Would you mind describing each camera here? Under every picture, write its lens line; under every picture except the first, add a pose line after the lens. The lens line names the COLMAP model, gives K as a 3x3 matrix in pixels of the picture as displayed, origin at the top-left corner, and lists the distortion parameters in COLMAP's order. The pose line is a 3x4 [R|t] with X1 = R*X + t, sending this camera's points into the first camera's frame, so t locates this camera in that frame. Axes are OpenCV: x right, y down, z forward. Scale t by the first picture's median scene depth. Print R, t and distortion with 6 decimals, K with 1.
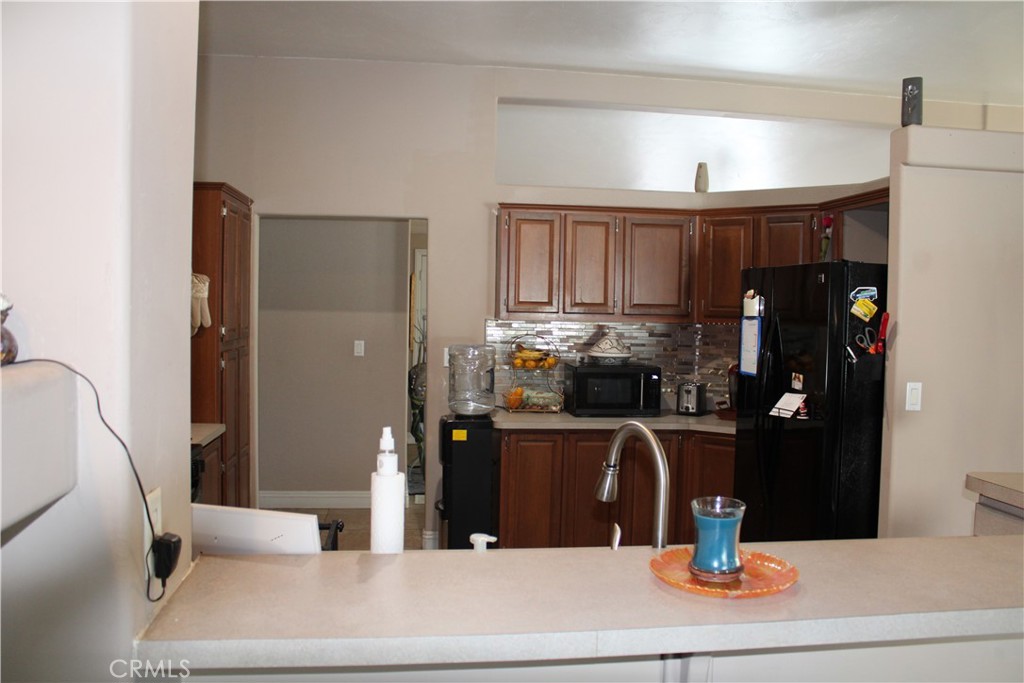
lens RADIAL K [[855.6, 0, 512.0], [0, 855.6, 341.5], [0, 0, 1]] dist [-0.162775, 0.156996]
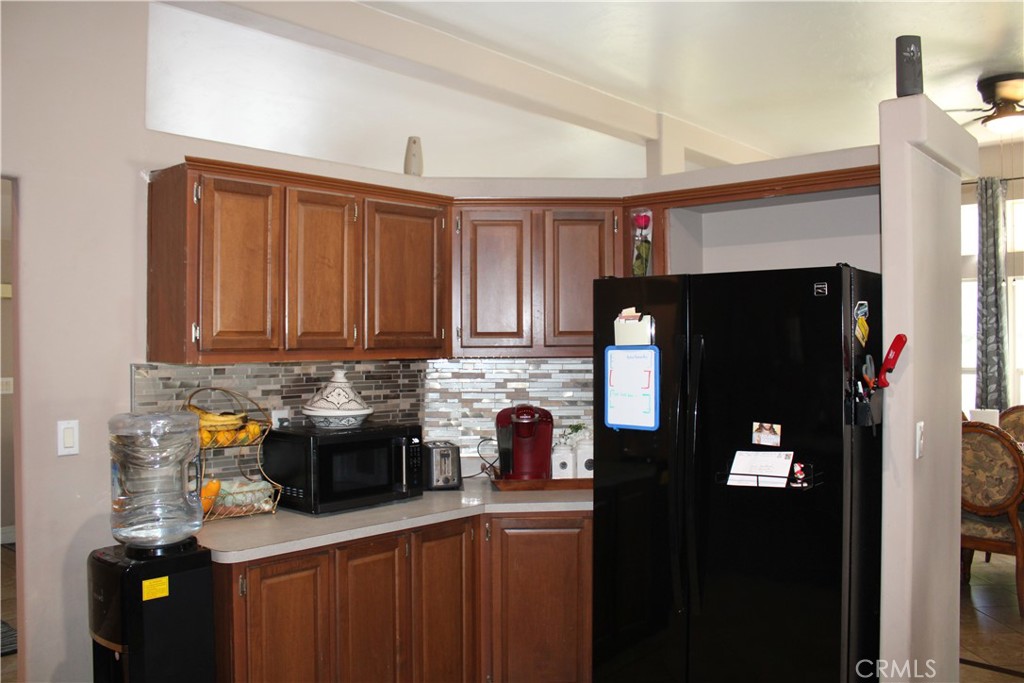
lens RADIAL K [[855.6, 0, 512.0], [0, 855.6, 341.5], [0, 0, 1]] dist [-0.162775, 0.156996]
pose [[0.750793, -0.021488, 0.660188, -0.239213], [0.045306, 0.998792, -0.019015, -0.022117], [-0.658982, 0.044187, 0.750860, 0.495244]]
